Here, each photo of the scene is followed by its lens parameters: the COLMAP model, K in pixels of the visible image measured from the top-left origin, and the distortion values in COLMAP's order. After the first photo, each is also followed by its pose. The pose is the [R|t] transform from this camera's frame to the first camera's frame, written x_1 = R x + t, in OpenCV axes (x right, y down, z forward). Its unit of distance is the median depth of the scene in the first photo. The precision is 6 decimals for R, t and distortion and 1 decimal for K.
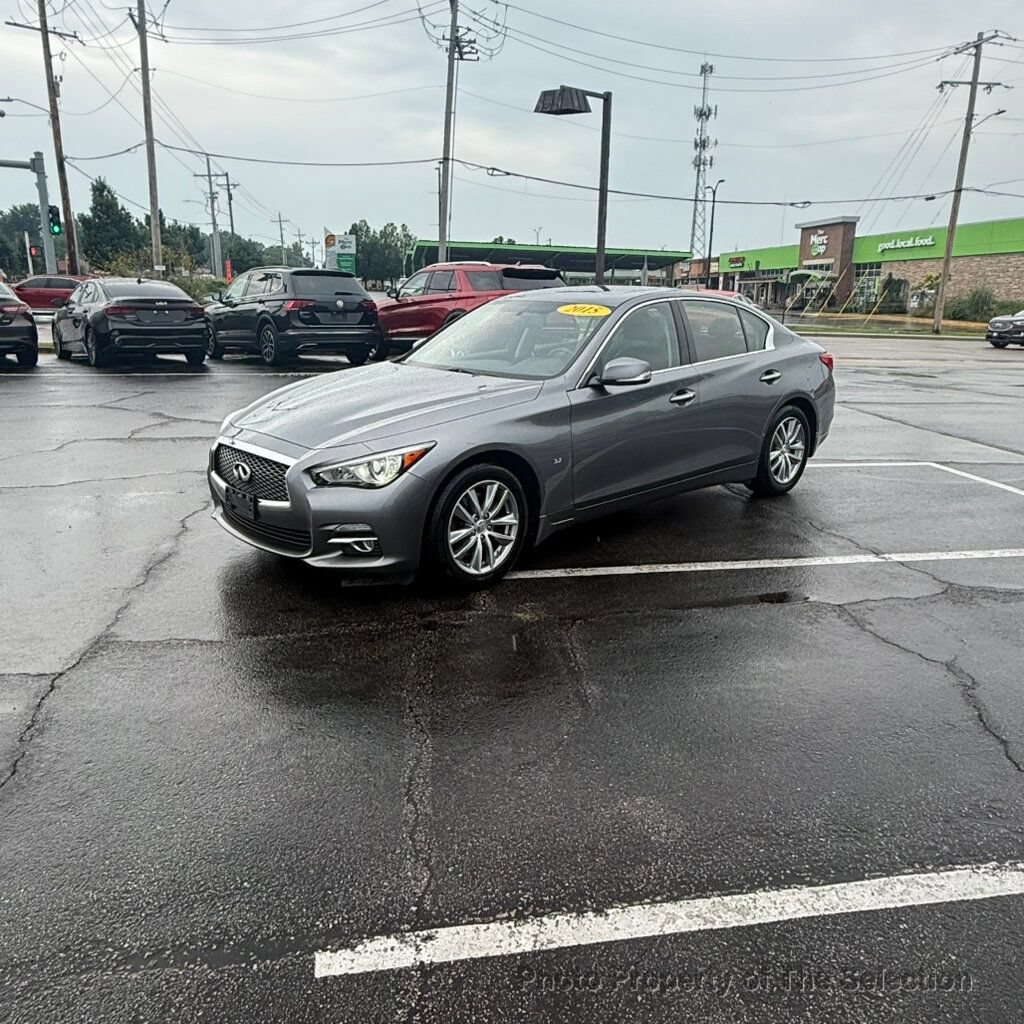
lens RADIAL K [[869.1, 0, 505.0], [0, 869.1, 507.0], [0, 0, 1]] dist [0.001281, 0.004111]
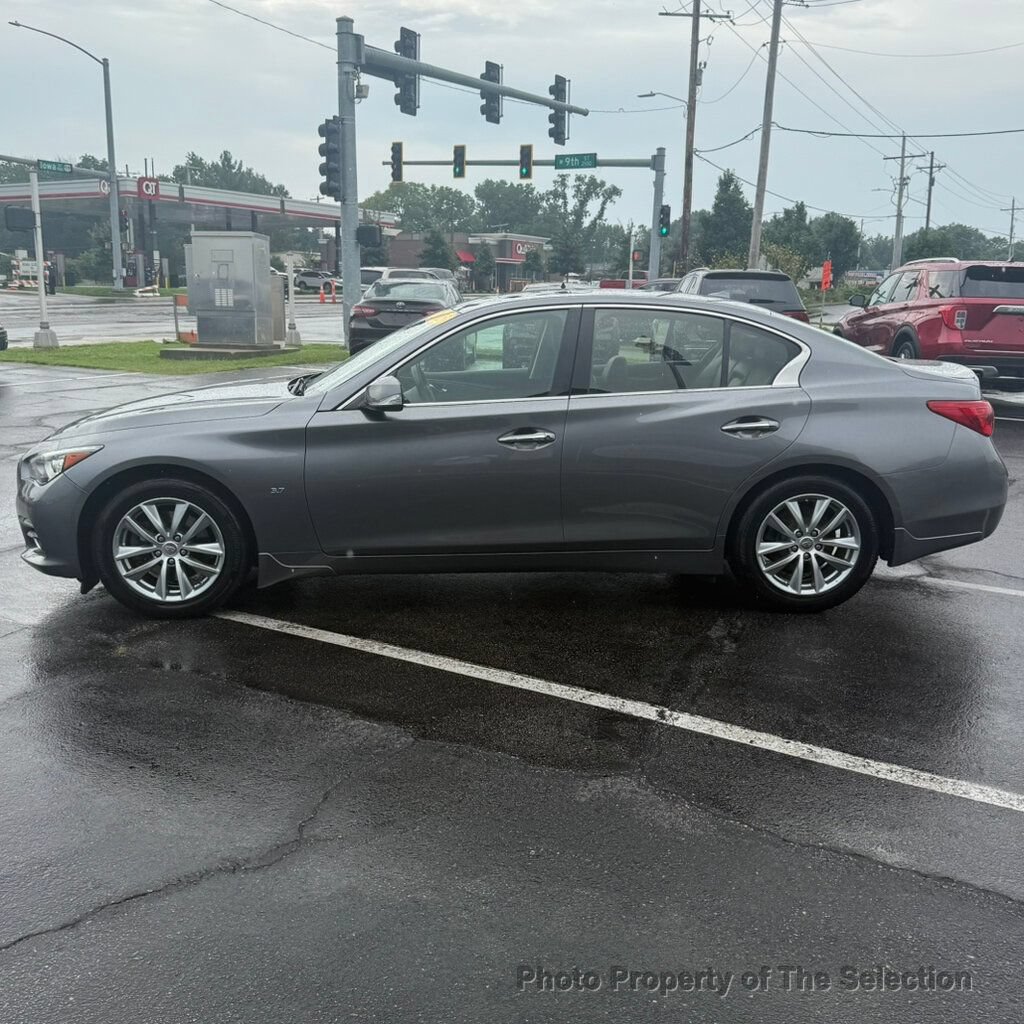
lens RADIAL K [[1062.0, 0, 490.5], [0, 1062.0, 504.4], [0, 0, 1]] dist [0.043351, 0.000000]
pose [[0.757500, 0.138011, -0.638081, 0.650144], [-0.171445, 0.985147, 0.009547, -0.063031], [0.629921, 0.102163, 0.769910, 0.248411]]
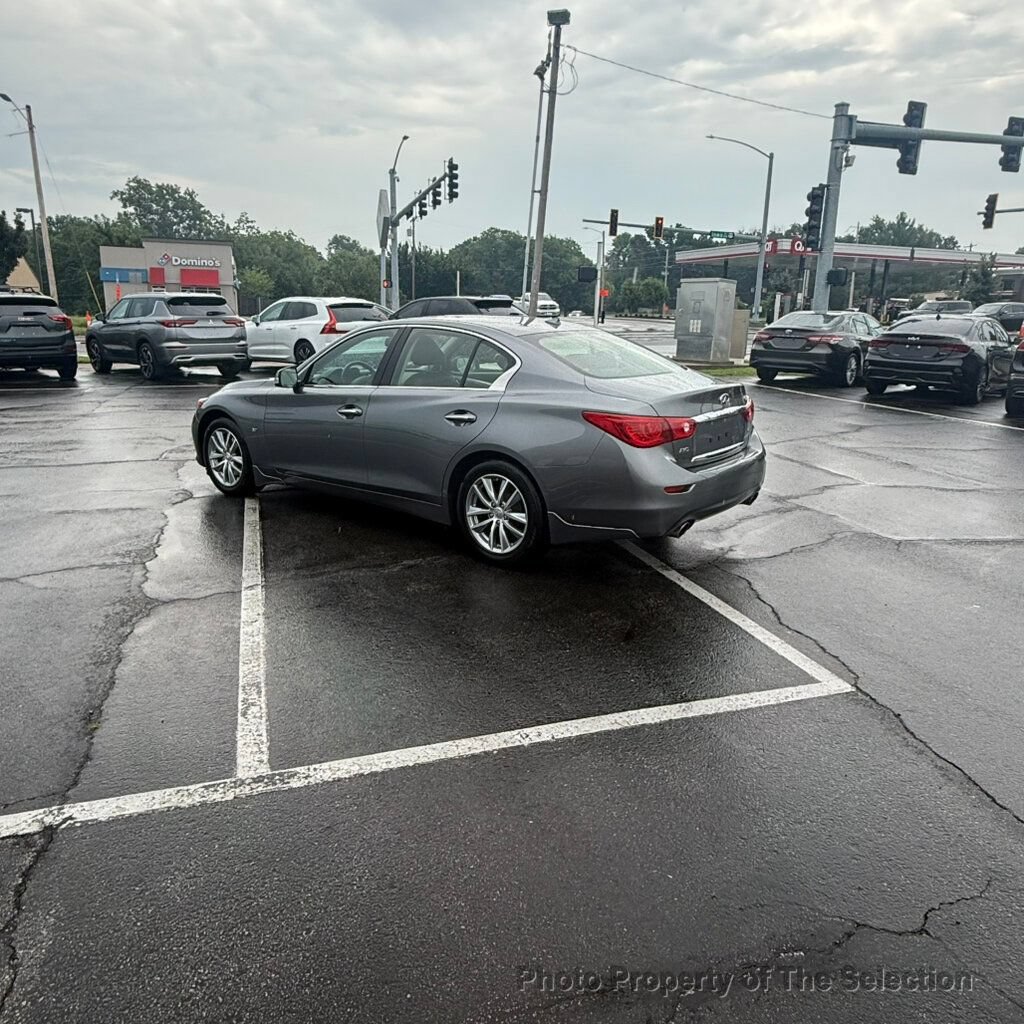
lens RADIAL K [[790.9, 0, 506.1], [0, 790.9, 509.9], [0, 0, 1]] dist [-0.000222, 0.000800]
pose [[0.144353, 0.242061, -0.959463, 1.052831], [-0.262396, 0.944271, 0.198750, -0.222086], [0.954102, 0.223069, 0.199824, 0.865181]]
